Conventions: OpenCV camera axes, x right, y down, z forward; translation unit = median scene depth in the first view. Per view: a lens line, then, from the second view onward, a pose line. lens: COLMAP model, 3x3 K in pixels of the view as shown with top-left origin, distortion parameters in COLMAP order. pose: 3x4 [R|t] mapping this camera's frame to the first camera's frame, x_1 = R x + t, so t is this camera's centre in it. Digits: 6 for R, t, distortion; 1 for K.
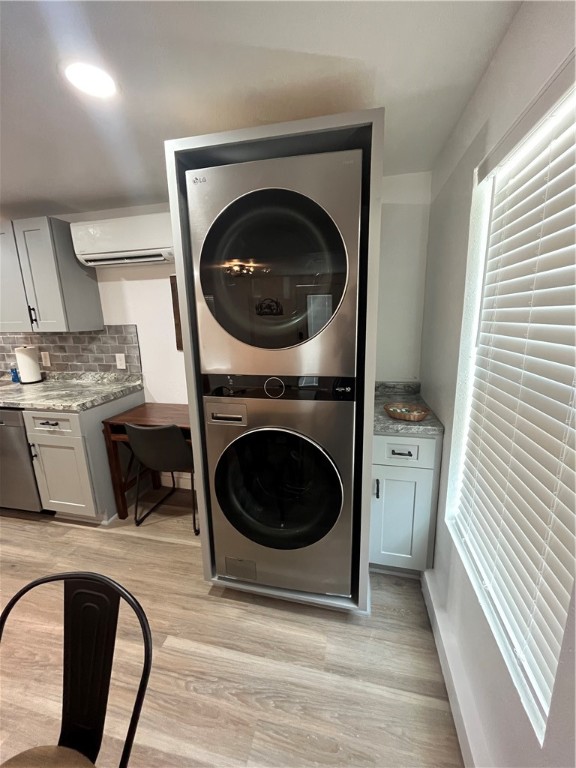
lens RADIAL K [[311.2, 0, 289.2], [0, 311.2, 382.2], [0, 0, 1]] dist [-0.002606, -0.000700]
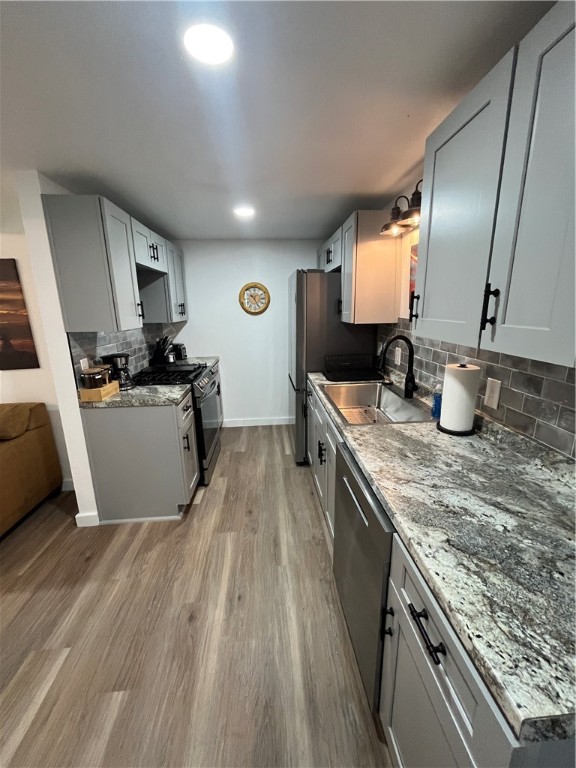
lens RADIAL K [[311.2, 0, 287.5], [0, 311.2, 382.4], [0, 0, 1]] dist [-0.002606, -0.000700]
pose [[0.287745, 0.246494, -0.925442, -0.515365], [-0.194371, 0.961230, 0.195591, -0.152576], [0.937775, 0.123599, 0.324501, 0.647017]]
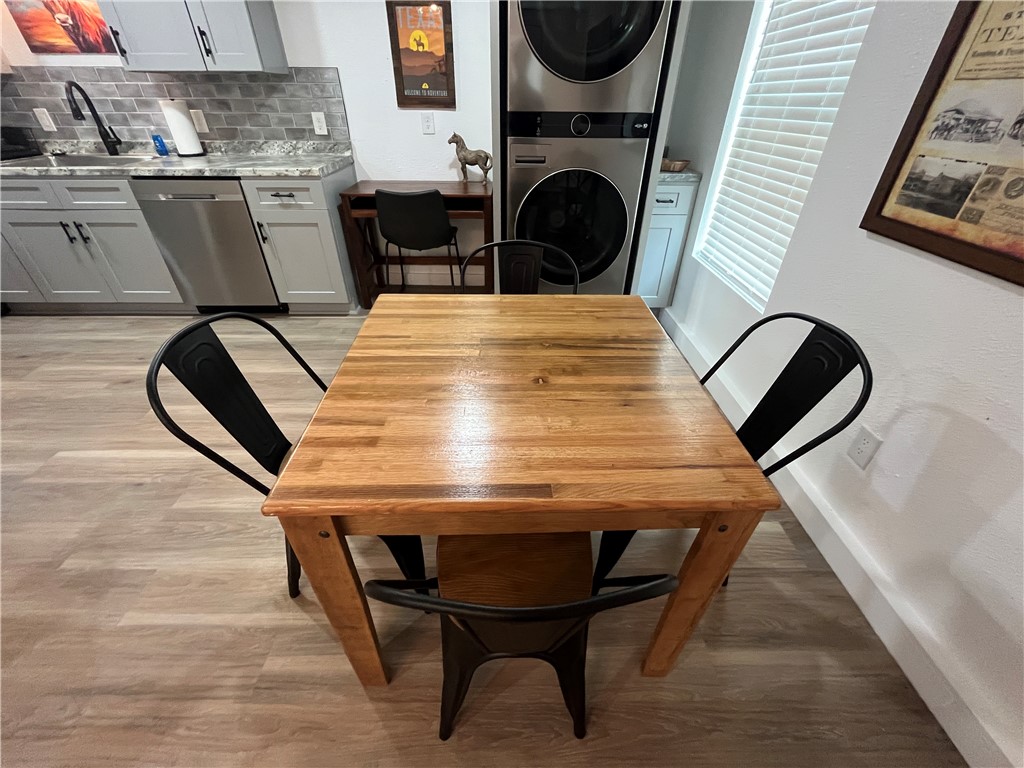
lens RADIAL K [[414.9, 0, 511.8], [0, 414.9, 383.1], [0, 0, 1]] dist [-0.002606, -0.000700]
pose [[0.972930, -0.107814, 0.204409, -0.401914], [0.022012, 0.923719, 0.382438, 0.173644], [-0.230049, -0.367586, 0.901087, -0.354397]]
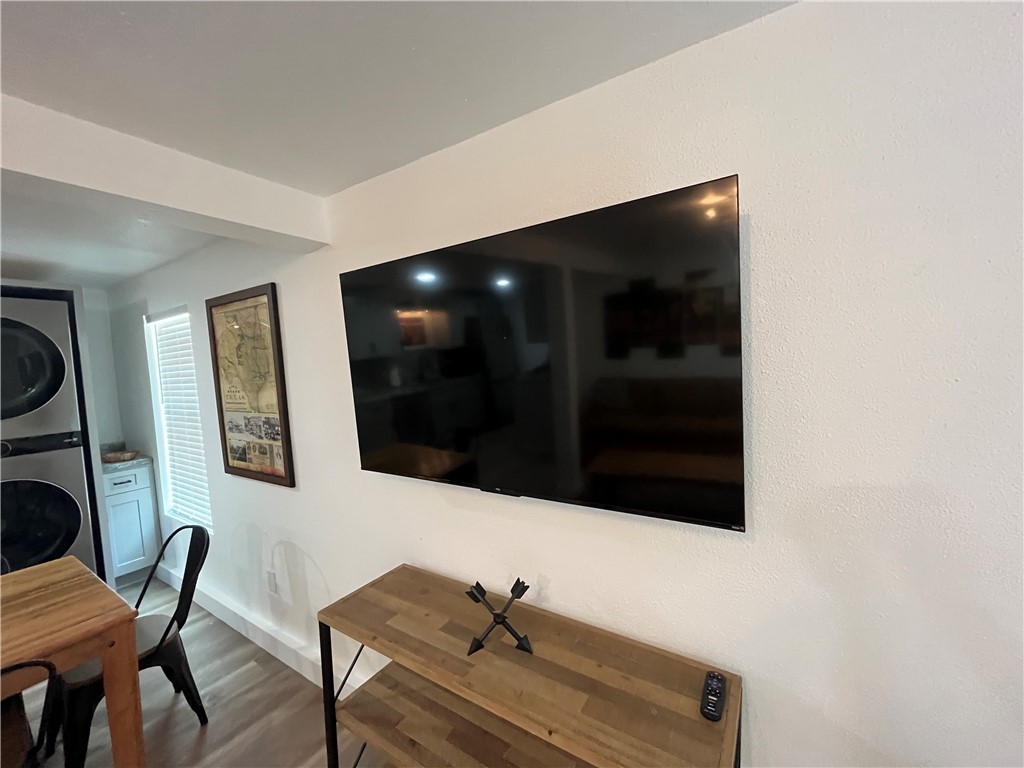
lens RADIAL K [[414.9, 0, 507.4], [0, 414.9, 384.3], [0, 0, 1]] dist [-0.002606, -0.000700]
pose [[0.359606, -0.050348, 0.931745, -0.529179], [0.237016, 0.970722, -0.039022, 0.195618], [-0.902500, 0.234871, 0.361011, -0.983921]]
